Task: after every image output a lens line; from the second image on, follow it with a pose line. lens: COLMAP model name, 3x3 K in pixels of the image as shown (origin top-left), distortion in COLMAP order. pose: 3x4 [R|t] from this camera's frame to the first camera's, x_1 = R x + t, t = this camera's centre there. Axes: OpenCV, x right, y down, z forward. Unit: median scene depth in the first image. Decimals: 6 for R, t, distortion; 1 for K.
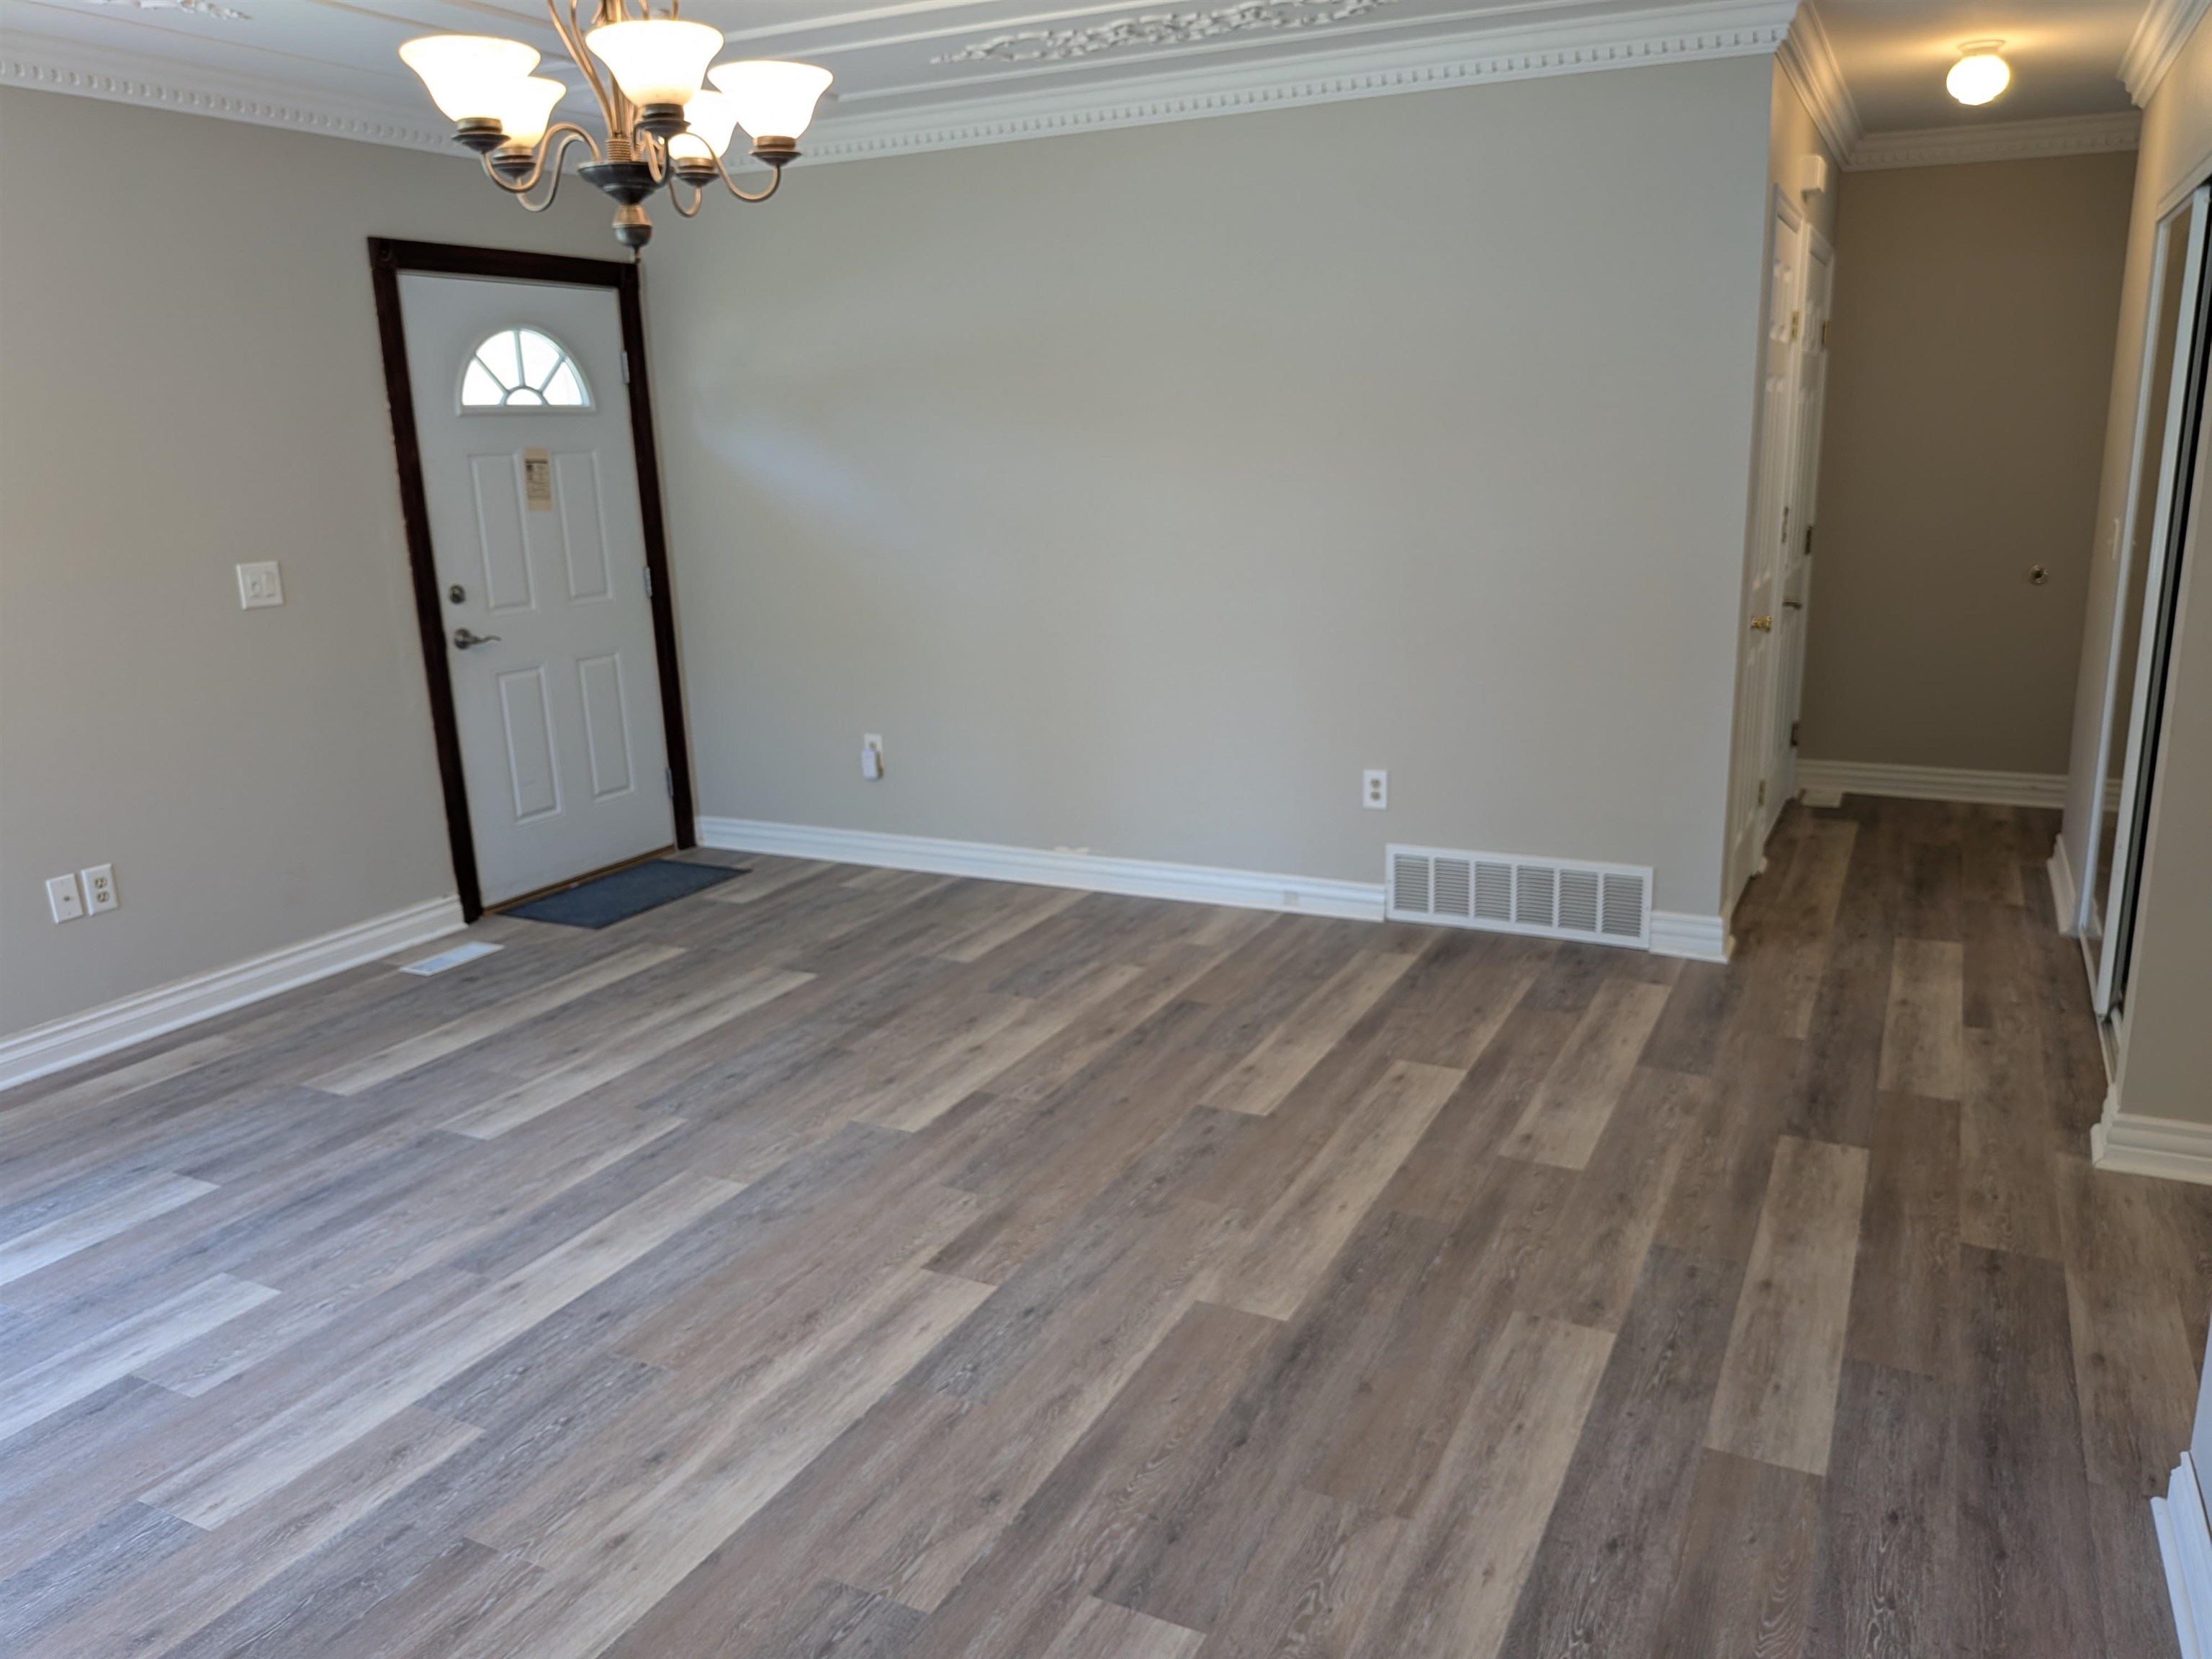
lens RADIAL K [[1612.1, 0, 1140.4], [0, 1612.1, 838.9], [0, 0, 1]] dist [0.039586, -0.078620]
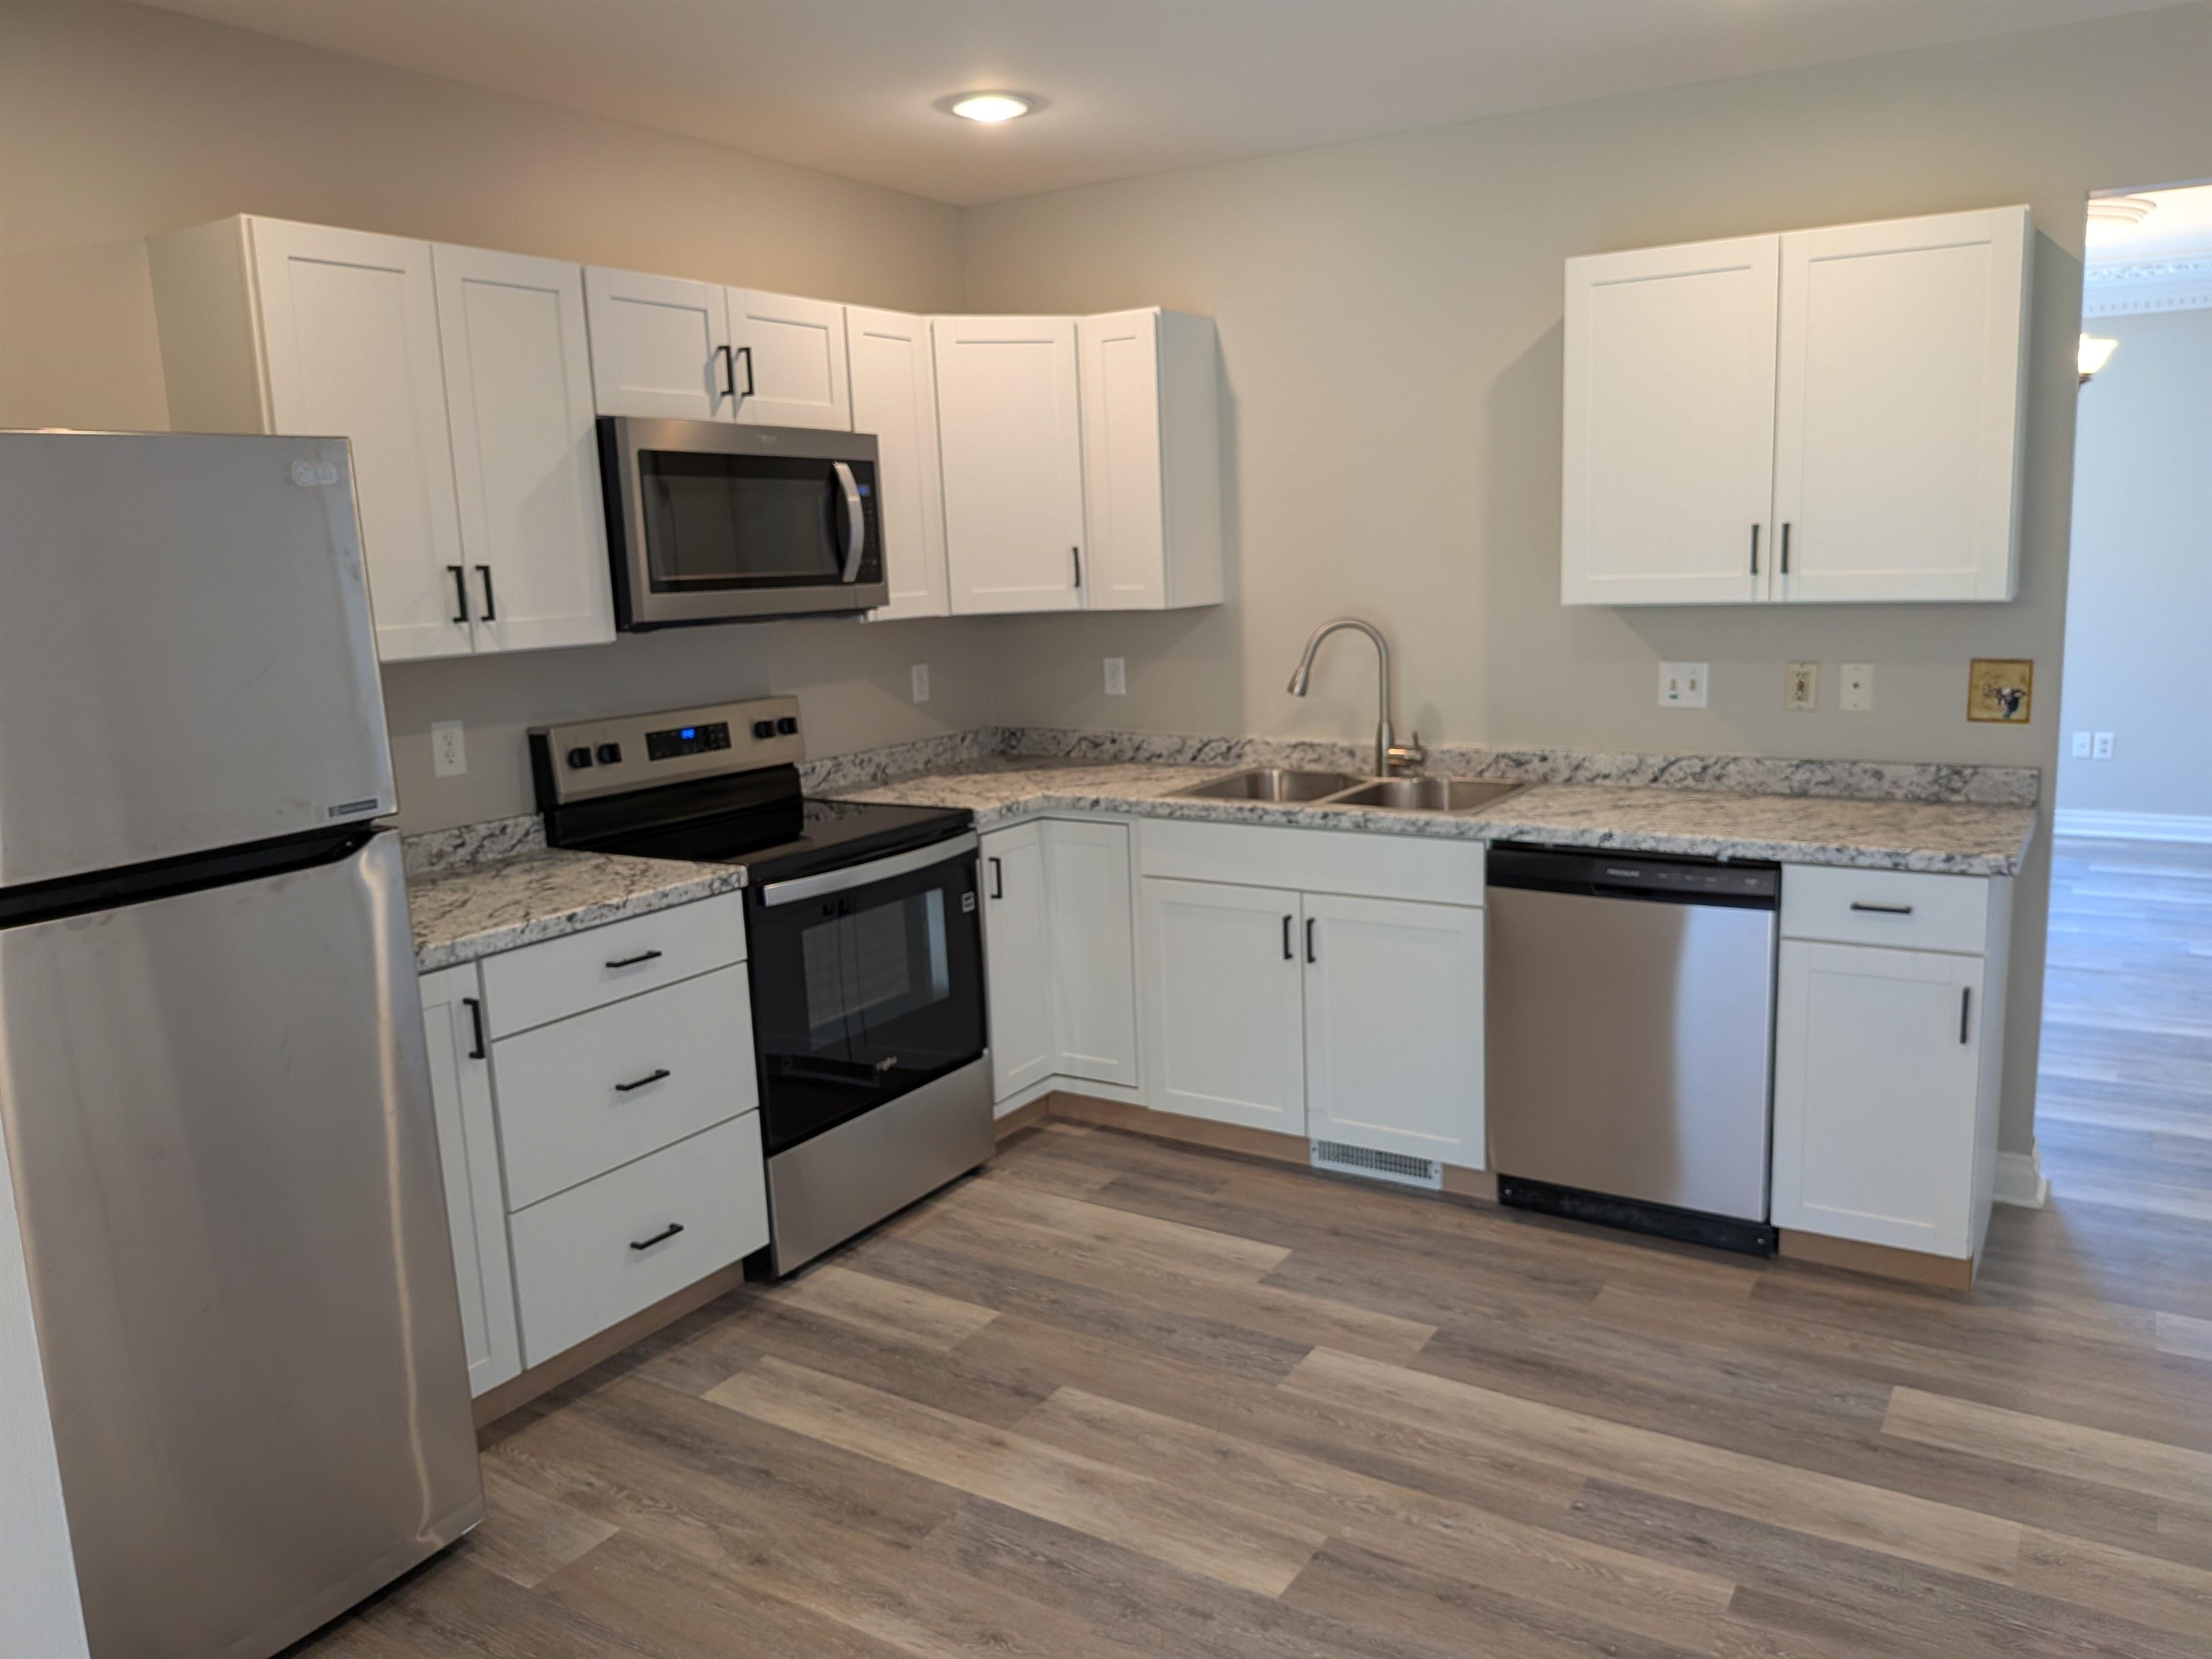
lens RADIAL K [[1642.1, 0, 1147.7], [0, 1642.1, 837.1], [0, 0, 1]] dist [0.056982, -0.088747]
pose [[-0.089007, 0.206005, -0.974495, 1.454230], [-0.215301, 0.951268, 0.220760, -0.057770], [0.972483, 0.229459, -0.040316, 0.071101]]
